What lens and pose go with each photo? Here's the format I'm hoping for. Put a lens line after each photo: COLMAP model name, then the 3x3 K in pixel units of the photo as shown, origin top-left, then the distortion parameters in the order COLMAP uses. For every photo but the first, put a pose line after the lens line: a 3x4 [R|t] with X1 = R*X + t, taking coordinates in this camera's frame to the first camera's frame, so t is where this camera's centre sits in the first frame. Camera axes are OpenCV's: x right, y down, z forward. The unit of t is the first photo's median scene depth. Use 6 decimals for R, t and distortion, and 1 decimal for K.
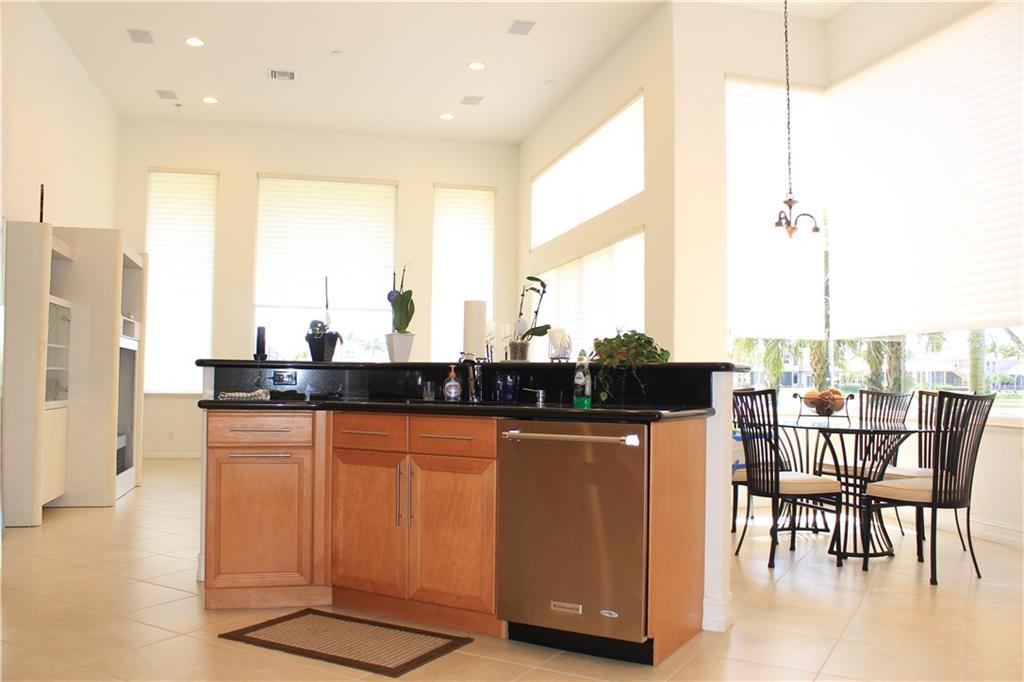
lens RADIAL K [[858.6, 0, 515.1], [0, 858.6, 333.8], [0, 0, 1]] dist [-0.172324, 0.172430]
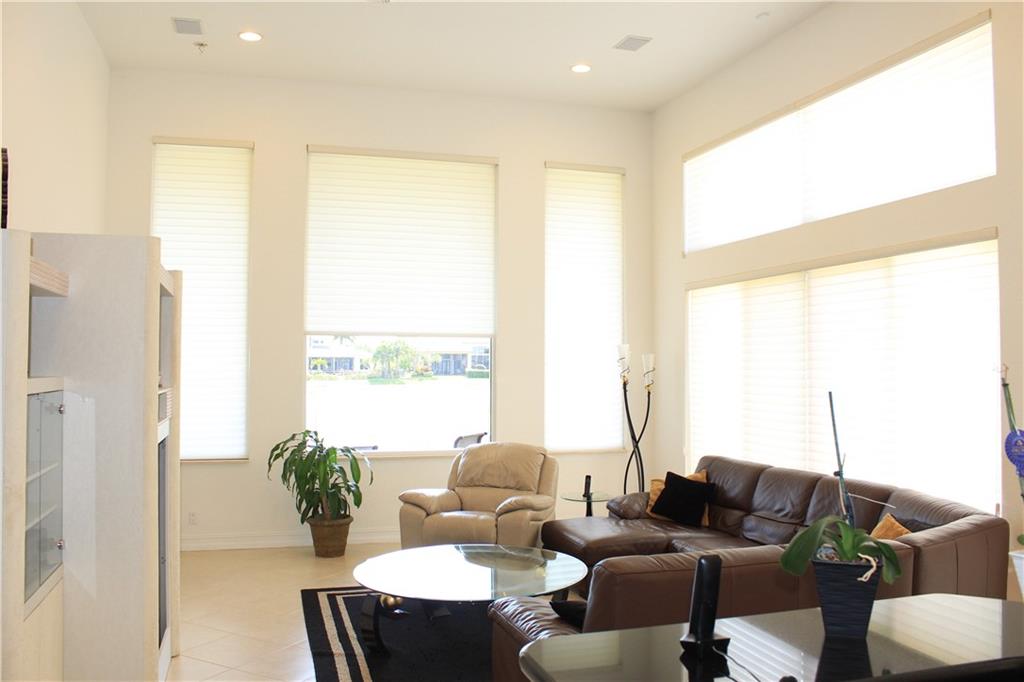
lens RADIAL K [[858.6, 0, 515.1], [0, 858.6, 333.8], [0, 0, 1]] dist [-0.172324, 0.172430]
pose [[0.999021, -0.006749, 0.043725, -0.165748], [0.005992, 0.999830, 0.017433, -0.044227], [-0.043835, -0.017154, 0.998892, 0.281855]]
